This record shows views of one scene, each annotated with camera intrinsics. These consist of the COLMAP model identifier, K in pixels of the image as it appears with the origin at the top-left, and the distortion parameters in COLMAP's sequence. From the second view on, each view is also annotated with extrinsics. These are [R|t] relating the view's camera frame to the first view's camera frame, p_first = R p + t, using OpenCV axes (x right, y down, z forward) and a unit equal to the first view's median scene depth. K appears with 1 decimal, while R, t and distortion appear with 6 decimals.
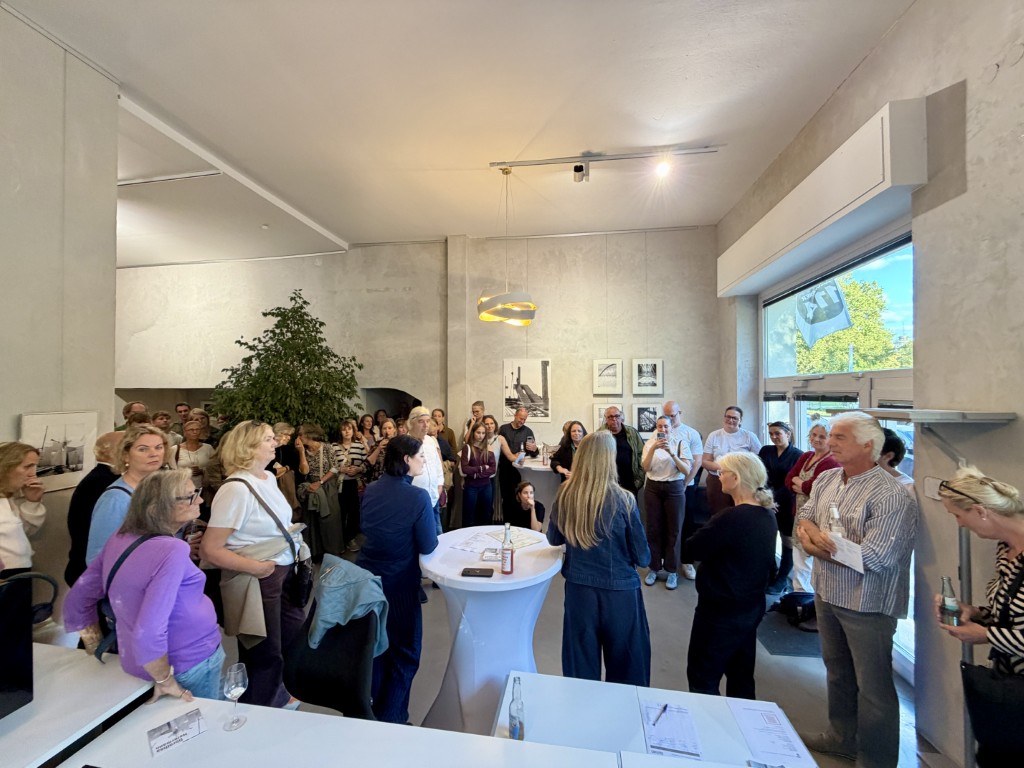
lens RADIAL K [[411.9, 0, 505.8], [0, 411.9, 379.2], [0, 0, 1]] dist [-0.000480, 0.000035]
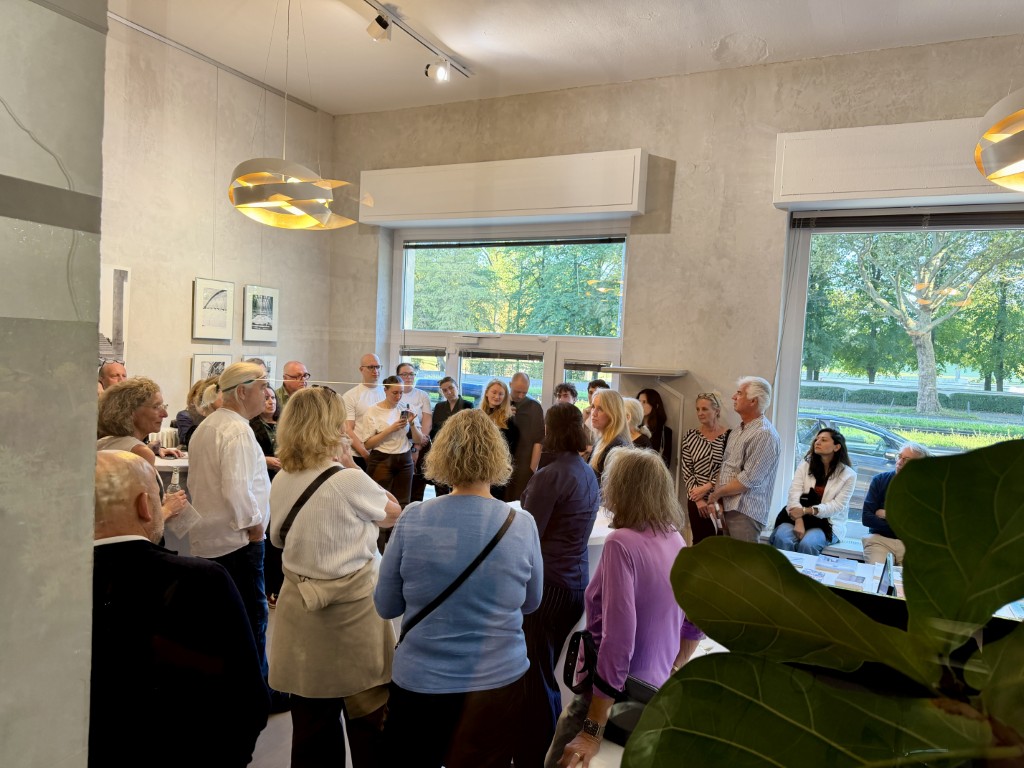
lens RADIAL K [[735.2, 0, 517.9], [0, 735.2, 389.7], [0, 0, 1]] dist [0.028023, -0.026292]
pose [[0.294606, -0.032706, 0.955059, -0.674213], [-0.078942, 0.995165, 0.058431, 0.011889], [-0.952353, -0.092609, 0.290600, 0.248884]]
